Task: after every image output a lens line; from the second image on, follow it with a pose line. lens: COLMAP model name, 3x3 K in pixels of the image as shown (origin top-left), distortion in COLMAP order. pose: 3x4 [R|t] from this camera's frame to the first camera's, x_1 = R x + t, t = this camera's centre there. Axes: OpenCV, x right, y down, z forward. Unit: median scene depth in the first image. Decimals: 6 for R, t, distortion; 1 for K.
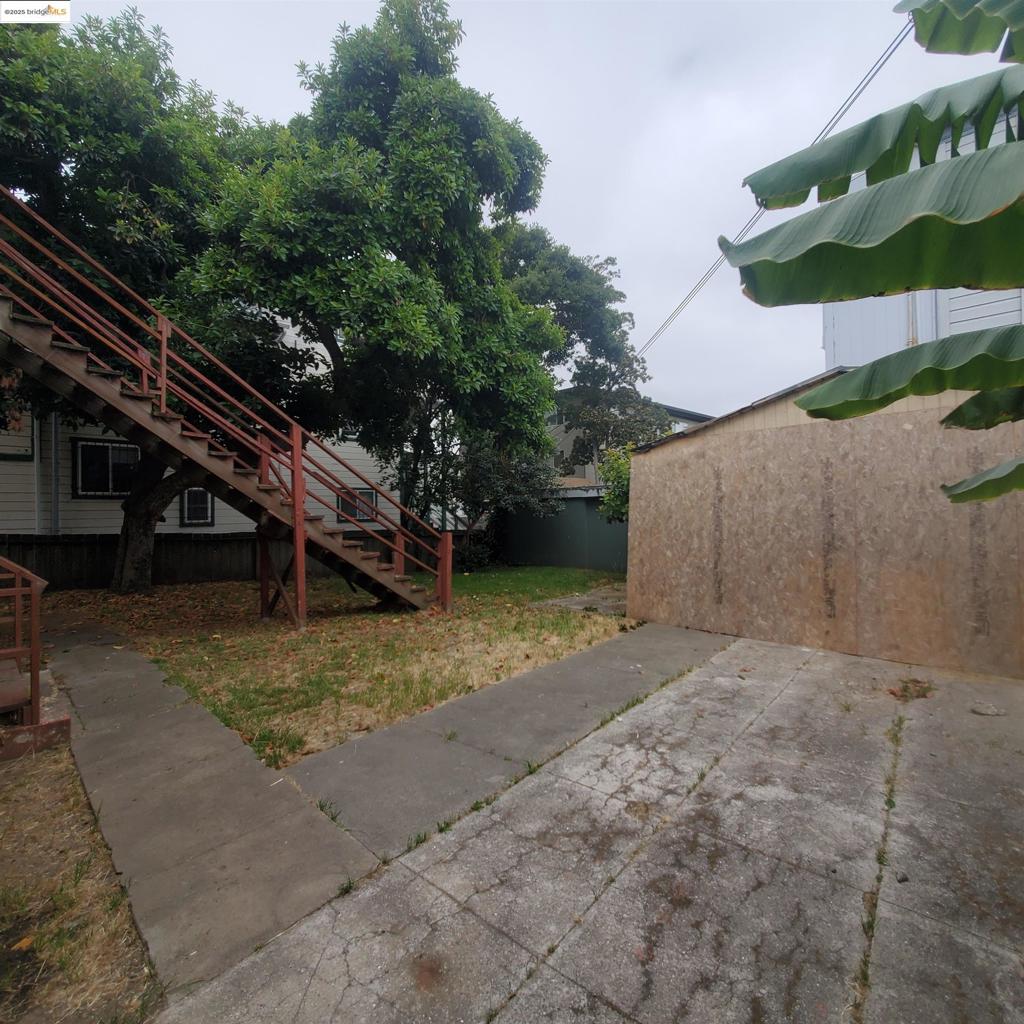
lens RADIAL K [[545.8, 0, 516.0], [0, 545.8, 501.8], [0, 0, 1]] dist [0.011397, -0.003083]
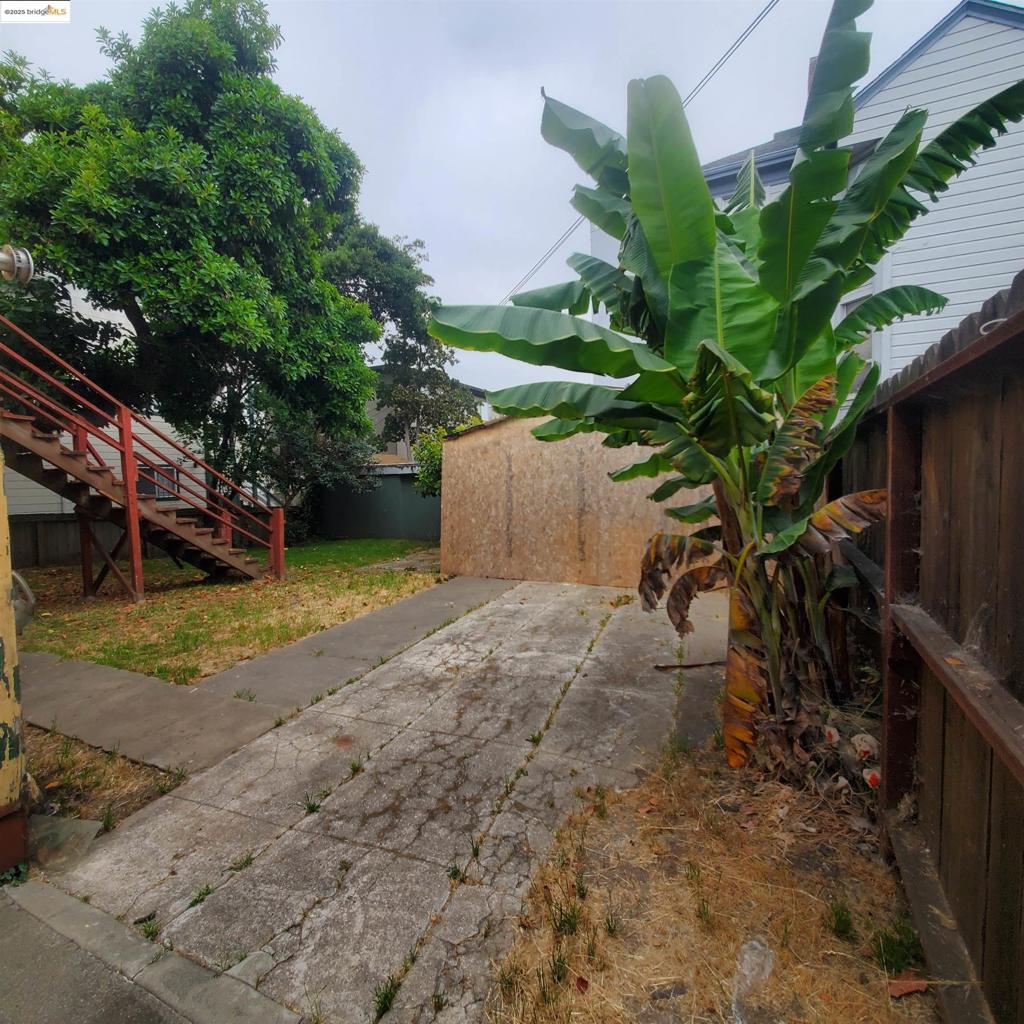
lens RADIAL K [[545.8, 0, 515.4], [0, 545.8, 501.5], [0, 0, 1]] dist [0.011397, -0.003083]
pose [[0.941291, -0.019213, 0.337049, -0.057116], [0.003518, 0.998883, 0.047115, -0.009448], [-0.337578, -0.043163, 0.940307, -0.232606]]
